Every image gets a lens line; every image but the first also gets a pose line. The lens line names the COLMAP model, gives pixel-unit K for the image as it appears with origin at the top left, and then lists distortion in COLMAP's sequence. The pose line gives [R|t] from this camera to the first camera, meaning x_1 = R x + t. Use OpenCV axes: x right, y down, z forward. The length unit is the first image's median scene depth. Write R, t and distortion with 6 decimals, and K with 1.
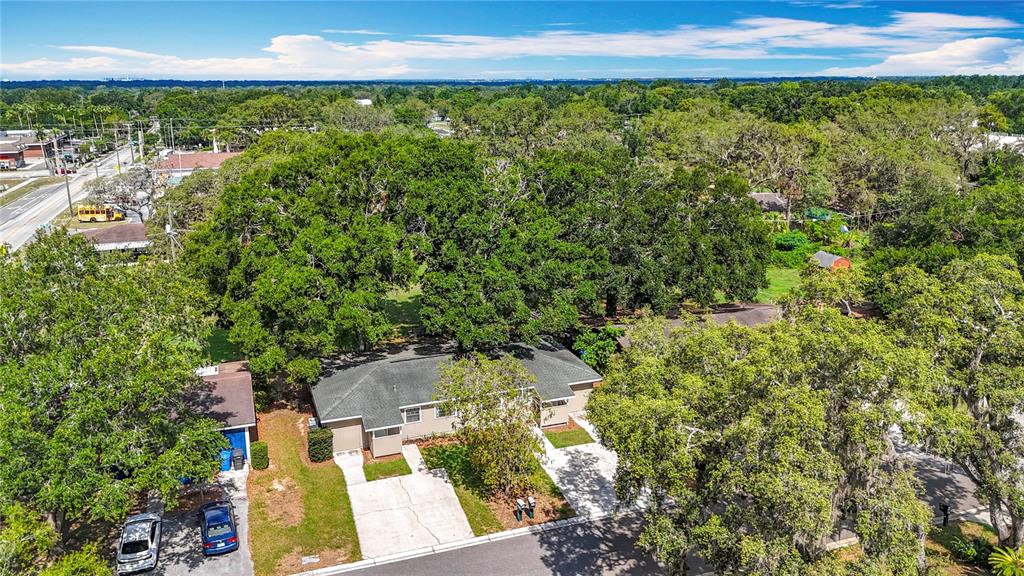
lens RADIAL K [[750.8, 0, 505.0], [0, 750.8, 270.2], [0, 0, 1]] dist [0.036416, -0.003077]
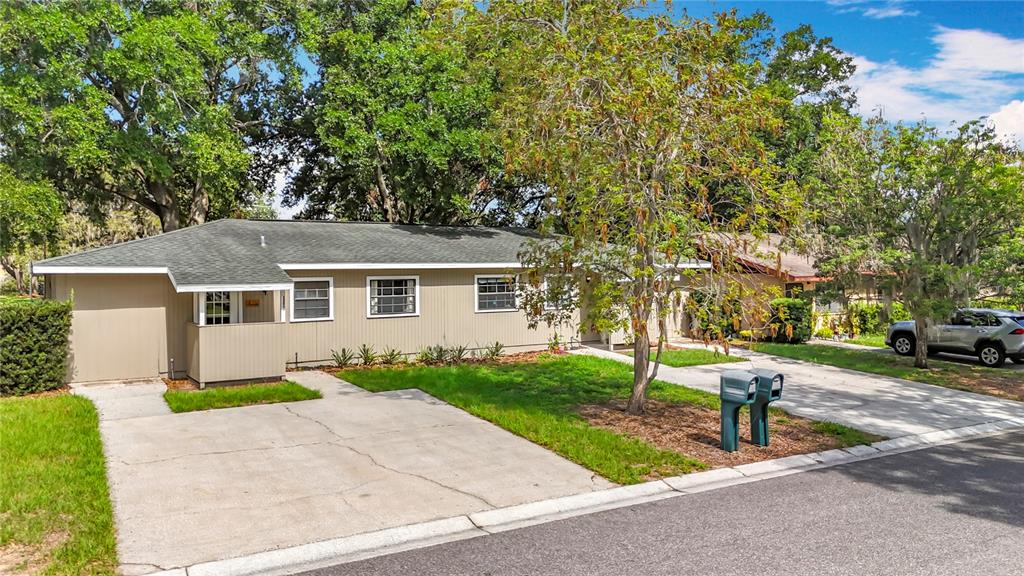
lens RADIAL K [[750.8, 0, 505.0], [0, 750.8, 270.2], [0, 0, 1]] dist [0.036416, -0.003077]
pose [[0.979686, -0.005529, 0.200463, -0.106961], [0.054135, 0.969801, -0.237813, 0.287814], [-0.193094, 0.243834, 0.950400, 0.633179]]
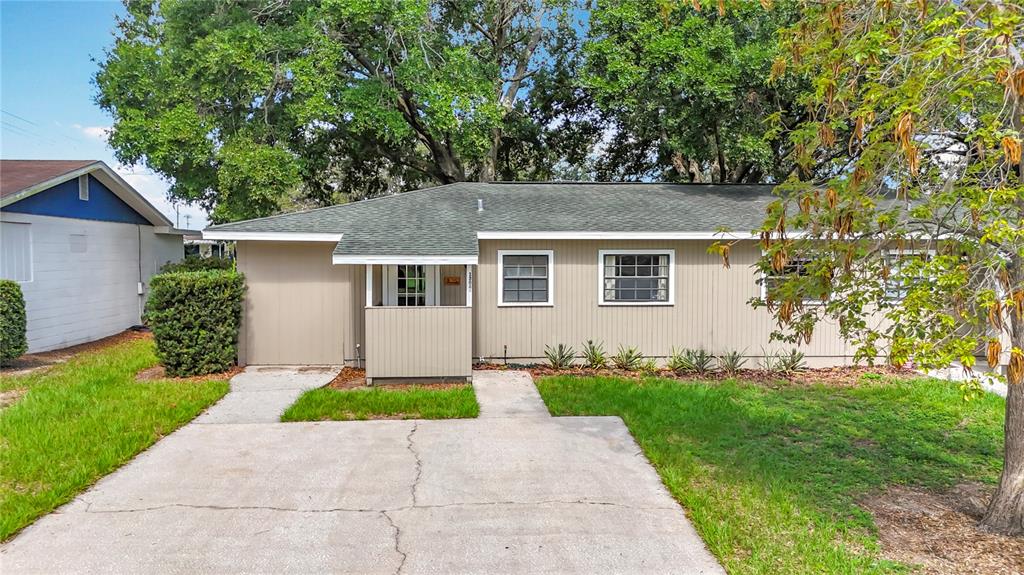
lens RADIAL K [[749.4, 0, 512.0], [0, 749.4, 287.5], [0, 0, 1]] dist [0.050621, -0.002551]
pose [[0.963129, 0.017606, -0.268462, -0.049379], [-0.070421, 0.979564, -0.188402, 0.263630], [0.259659, 0.200361, 0.944687, 0.748139]]
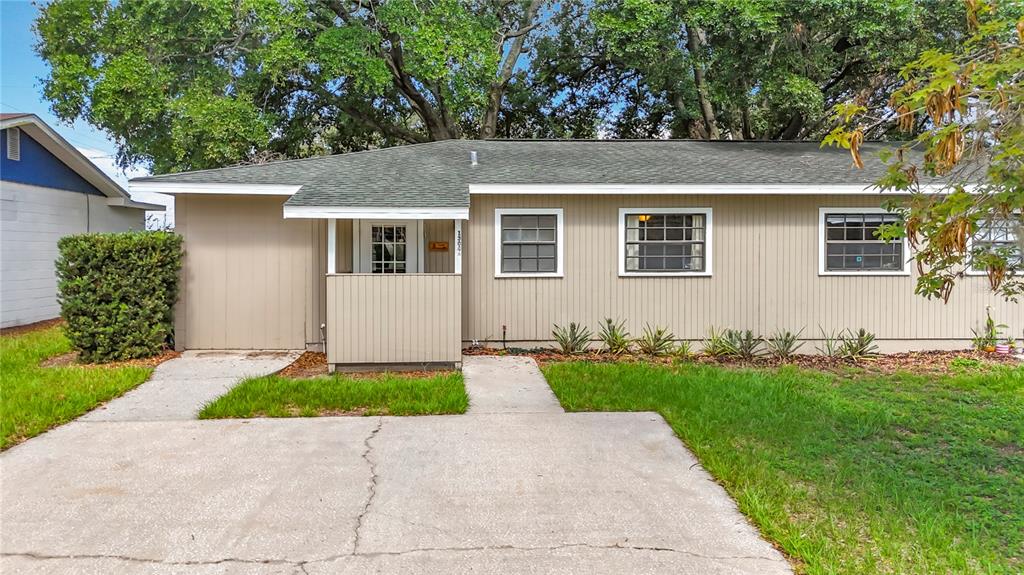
lens RADIAL K [[750.8, 0, 505.0], [0, 750.8, 269.7], [0, 0, 1]] dist [0.036416, -0.003077]
pose [[0.959900, 0.010341, -0.280151, -0.064191], [-0.071461, 0.975333, -0.208850, 0.263235], [0.271081, 0.220495, 0.936961, 0.804958]]
